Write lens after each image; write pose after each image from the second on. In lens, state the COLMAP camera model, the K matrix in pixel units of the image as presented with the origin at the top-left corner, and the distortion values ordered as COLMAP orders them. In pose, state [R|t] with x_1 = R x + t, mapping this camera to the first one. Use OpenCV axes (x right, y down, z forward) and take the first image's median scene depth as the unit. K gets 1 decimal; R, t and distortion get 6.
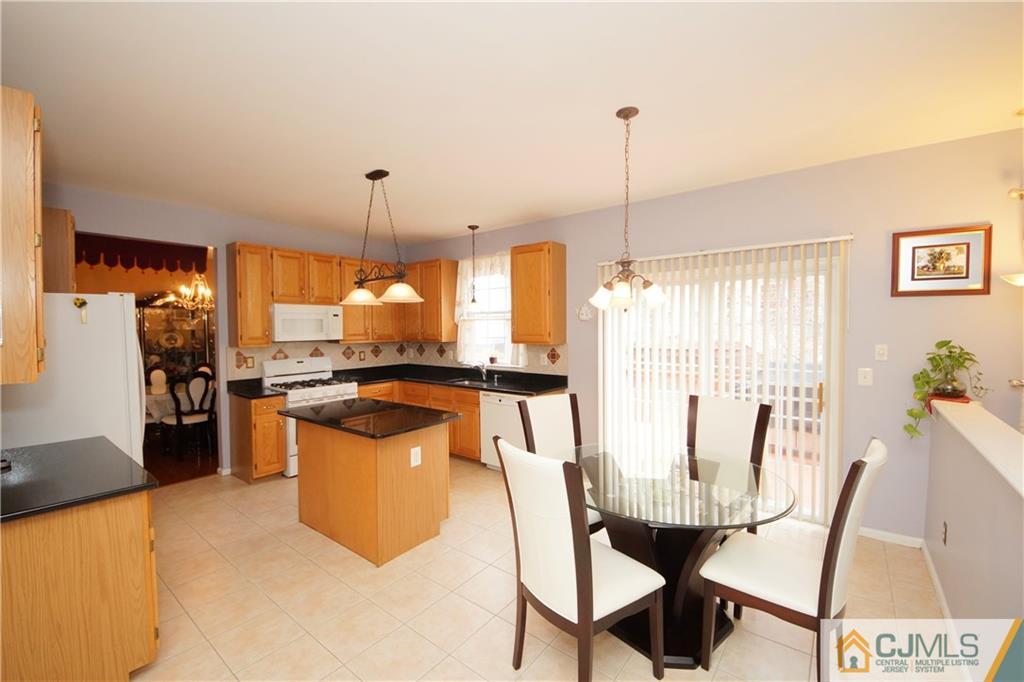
lens RADIAL K [[424.8, 0, 511.6], [0, 424.8, 343.8], [0, 0, 1]] dist [-0.000829, -0.001063]
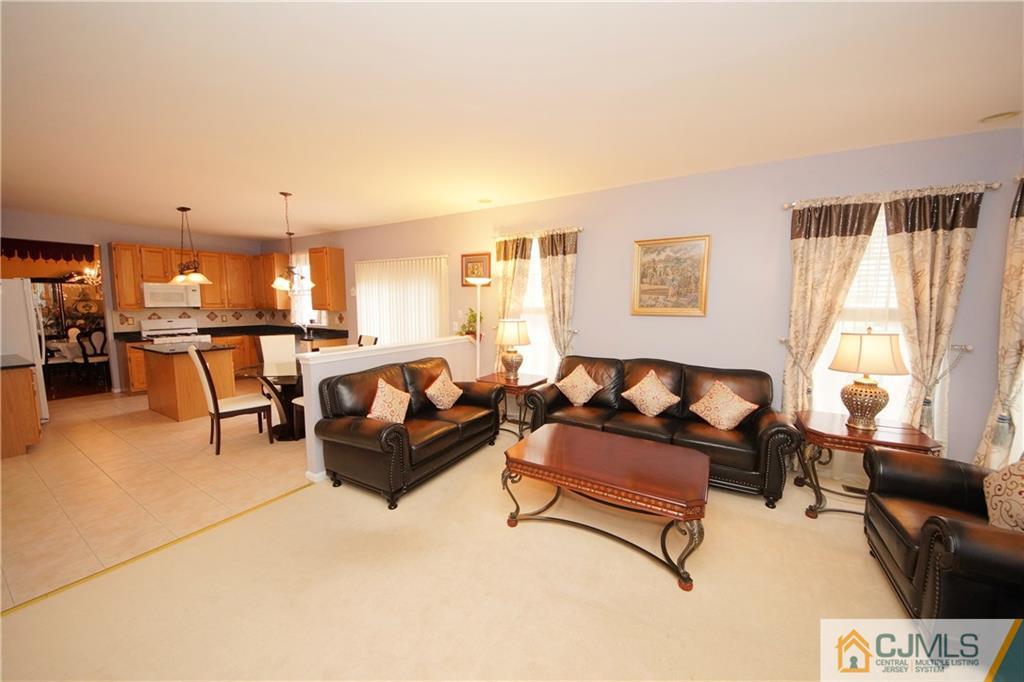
lens RADIAL K [[374.2, 0, 511.3], [0, 374.2, 345.2], [0, 0, 1]] dist [-0.013168, -0.002805]
pose [[0.992041, -0.000622, 0.125916, 0.560619], [-0.008543, 0.997351, 0.072237, 0.023003], [-0.125628, -0.072737, 0.989407, -0.475066]]
